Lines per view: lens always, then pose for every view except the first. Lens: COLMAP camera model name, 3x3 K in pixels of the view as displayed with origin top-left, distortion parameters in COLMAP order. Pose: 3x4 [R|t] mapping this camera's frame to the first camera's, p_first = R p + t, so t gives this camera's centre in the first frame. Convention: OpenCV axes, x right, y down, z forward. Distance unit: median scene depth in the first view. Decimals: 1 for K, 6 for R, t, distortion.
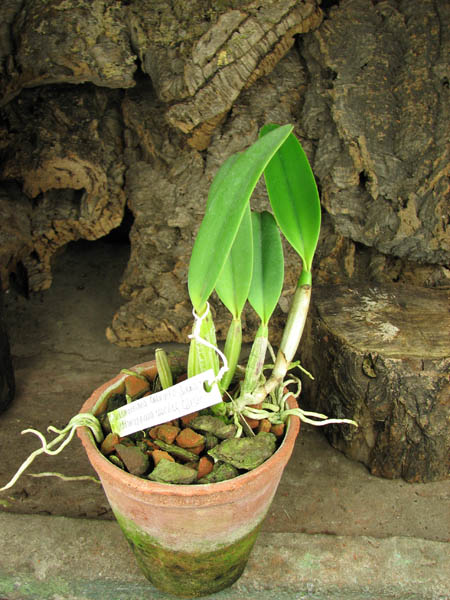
lens RADIAL K [[652.7, 0, 207.0], [0, 652.7, 288.8], [0, 0, 1]] dist [-0.200449, 0.265180]
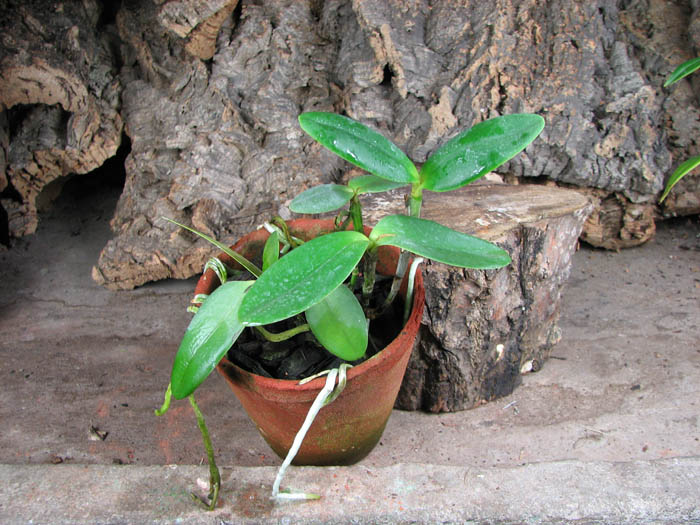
lens RADIAL K [[761.5, 0, 336.8], [0, 761.5, 283.0], [0, 0, 1]] dist [-0.200449, 0.265180]
pose [[0.997442, -0.051792, 0.049263, 0.108741], [0.051715, 0.998658, 0.002832, 0.091831], [-0.049343, -0.000277, 0.998782, 0.020511]]
